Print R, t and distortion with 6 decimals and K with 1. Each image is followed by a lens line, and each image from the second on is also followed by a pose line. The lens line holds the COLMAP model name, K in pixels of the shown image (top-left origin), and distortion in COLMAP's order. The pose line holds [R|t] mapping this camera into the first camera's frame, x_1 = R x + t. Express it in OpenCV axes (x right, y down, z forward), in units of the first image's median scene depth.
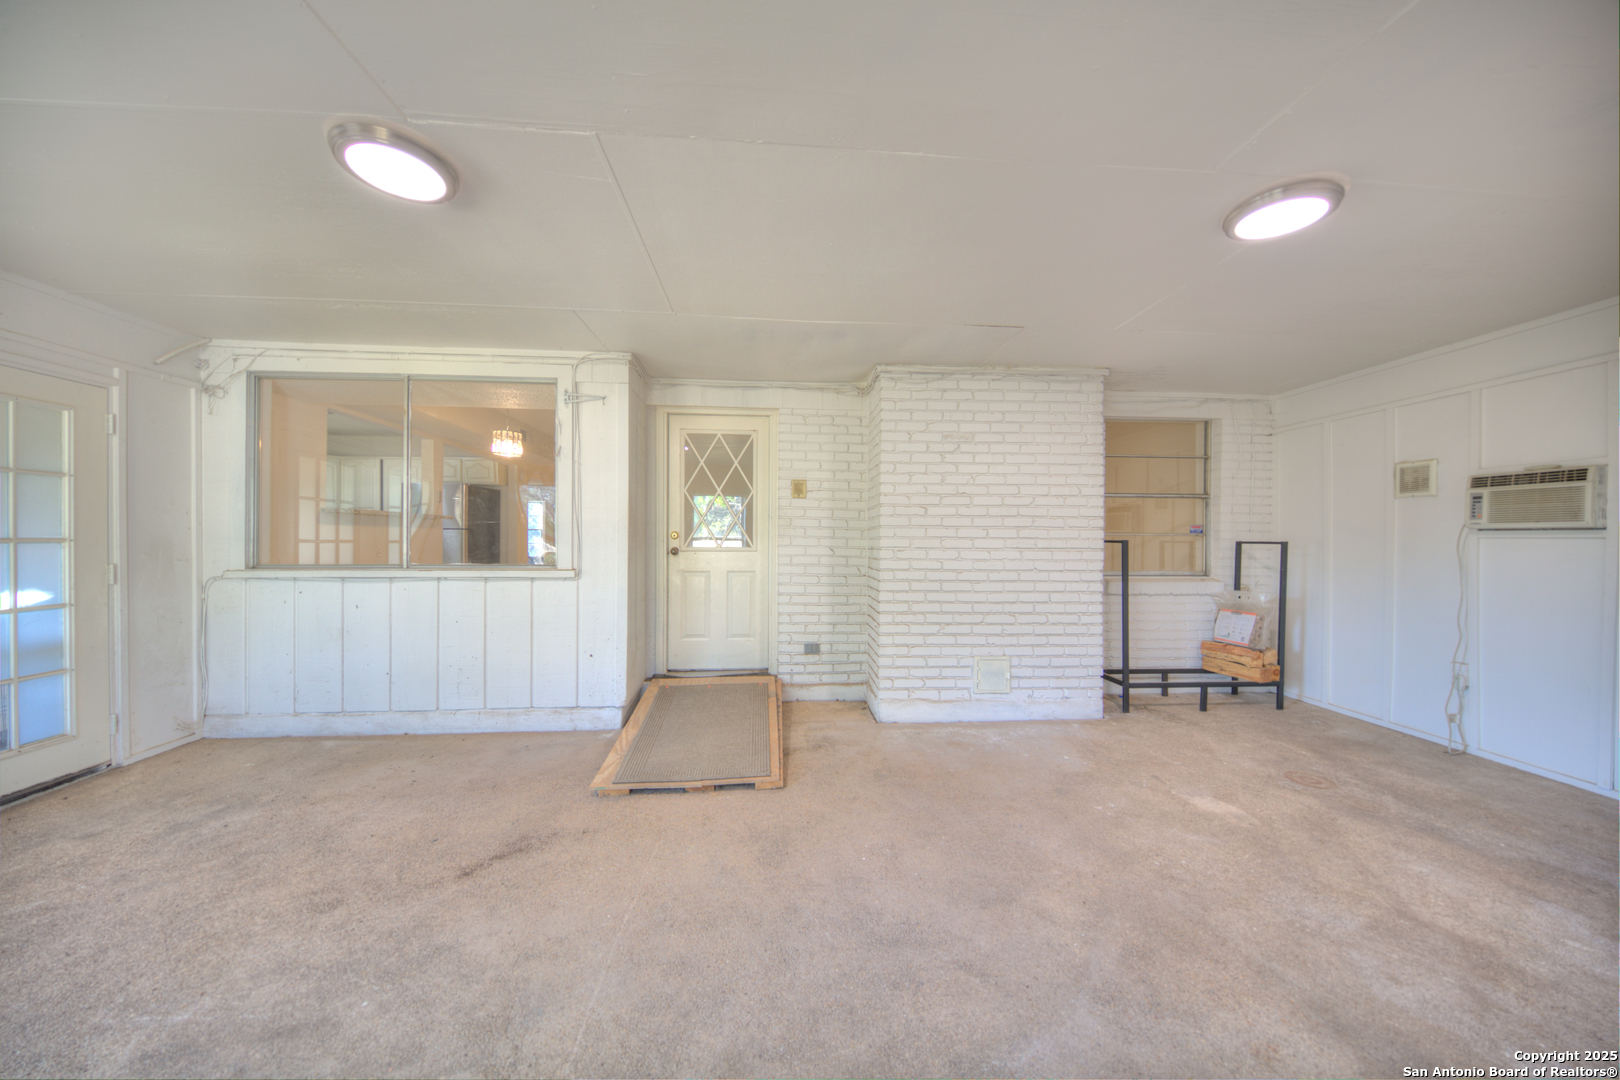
lens RADIAL K [[516.0, 0, 812.3], [0, 516.0, 539.9], [0, 0, 1]] dist [0.004684, -0.003972]
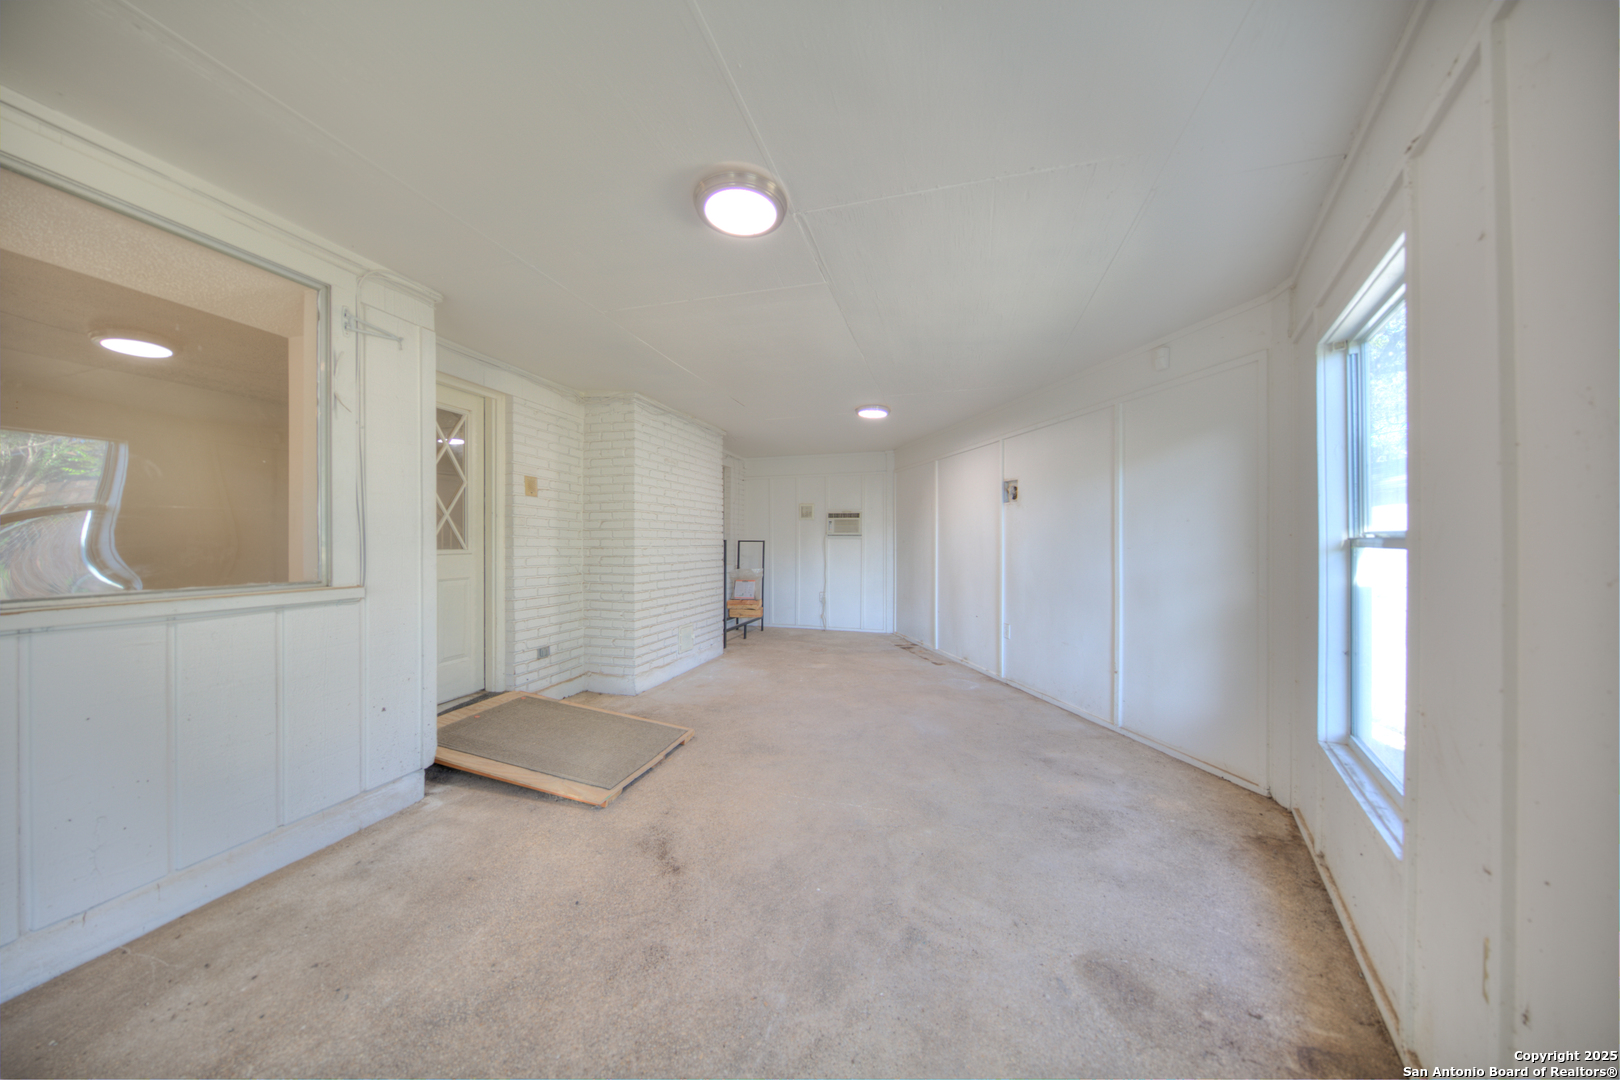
lens RADIAL K [[516.0, 0, 812.3], [0, 516.0, 539.9], [0, 0, 1]] dist [0.004684, -0.003972]
pose [[0.335402, -0.001356, 0.942074, -0.845794], [0.002261, 0.999997, 0.000635, -0.000230], [-0.942072, 0.001917, 0.335404, 0.224436]]
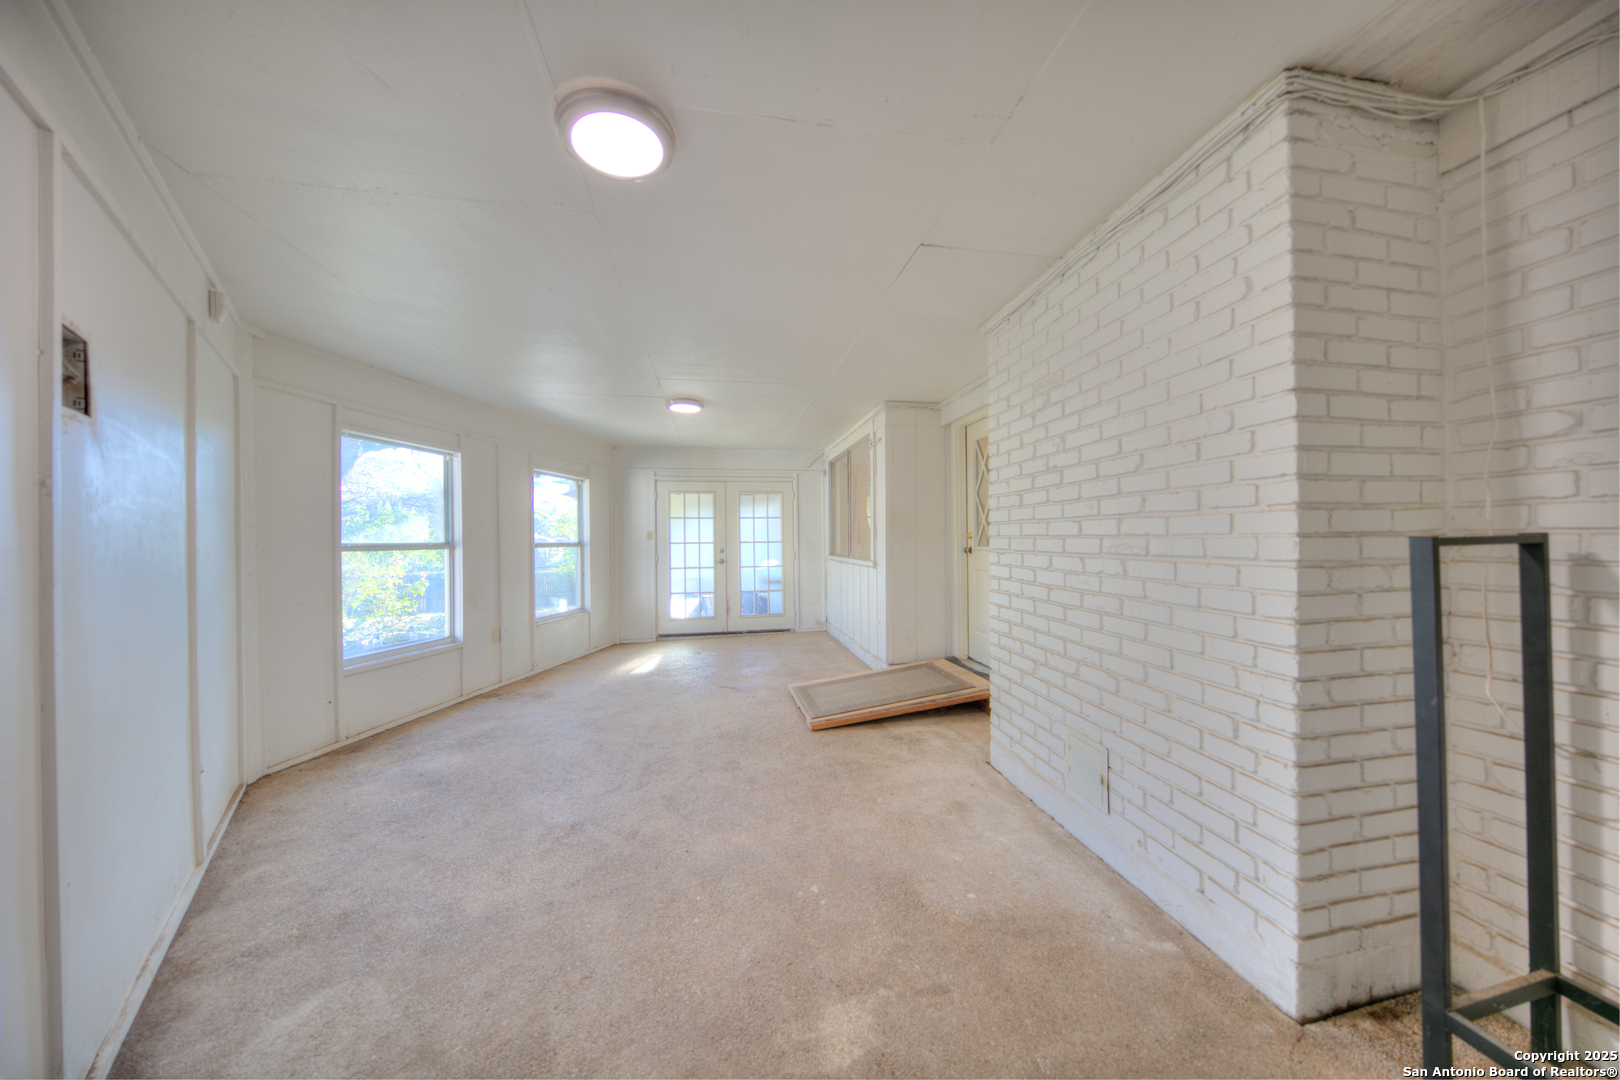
lens RADIAL K [[516.0, 0, 812.3], [0, 516.0, 539.9], [0, 0, 1]] dist [0.004684, -0.003972]
pose [[0.103896, -0.003981, -0.994580, 0.921874], [0.010199, 0.999944, -0.002937, -0.000468], [0.994536, -0.009838, 0.103931, 0.641961]]
